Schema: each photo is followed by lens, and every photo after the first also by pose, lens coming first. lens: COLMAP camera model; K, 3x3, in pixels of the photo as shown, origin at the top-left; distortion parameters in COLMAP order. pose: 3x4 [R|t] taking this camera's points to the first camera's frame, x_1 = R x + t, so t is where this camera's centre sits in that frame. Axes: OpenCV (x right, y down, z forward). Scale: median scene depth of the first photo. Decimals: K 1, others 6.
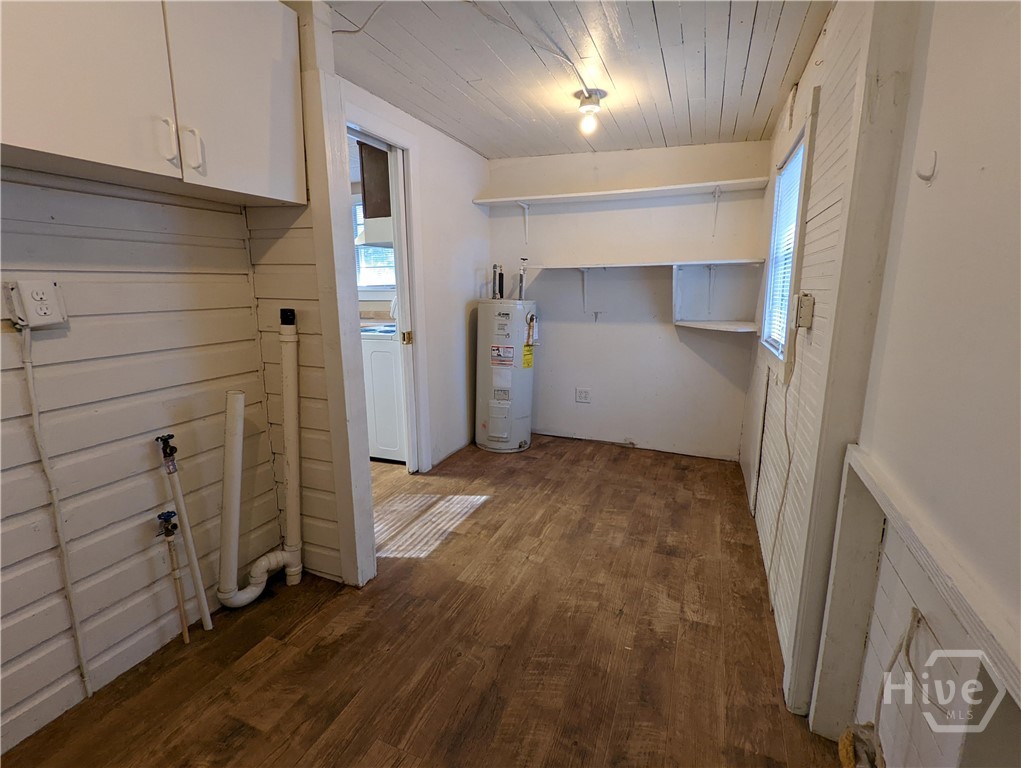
lens RADIAL K [[484.5, 0, 510.5], [0, 484.5, 384.0], [0, 0, 1]] dist [0.000171, 0.000025]
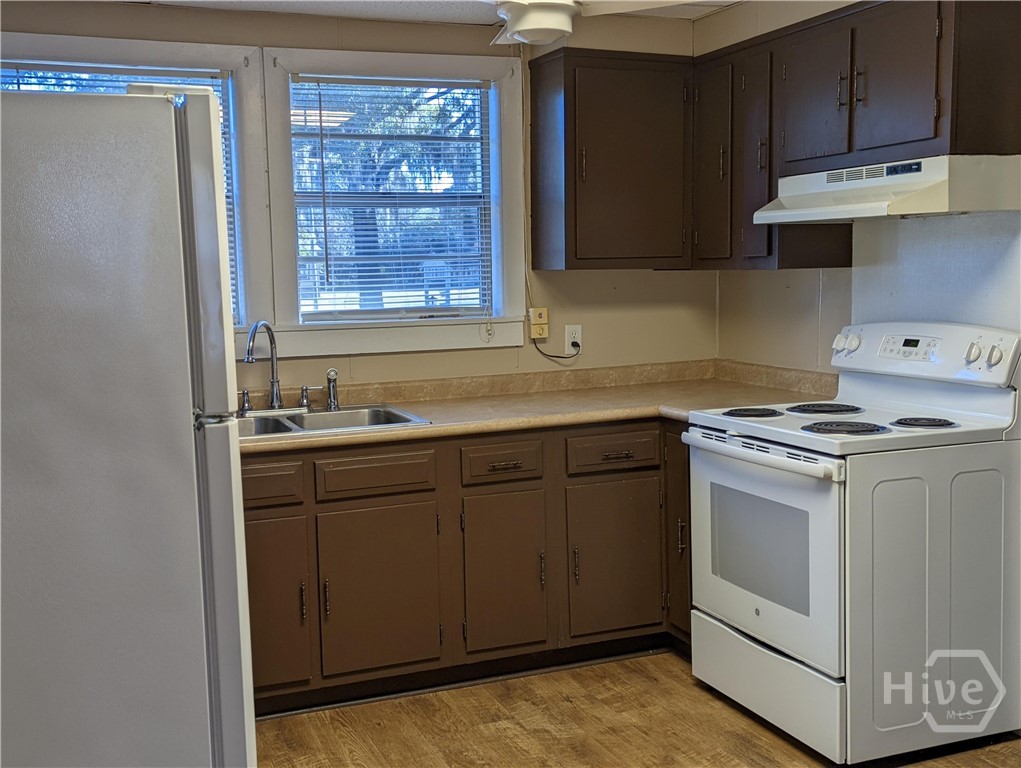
lens RADIAL K [[1211.1, 0, 510.5], [0, 1211.1, 384.0], [0, 0, 1]] dist [0.179015, 0.001030]
pose [[-0.708752, 0.100110, -0.698319, 1.684254], [-0.110471, 0.961918, 0.250021, -0.559251], [0.696755, 0.254347, -0.670702, 2.161842]]
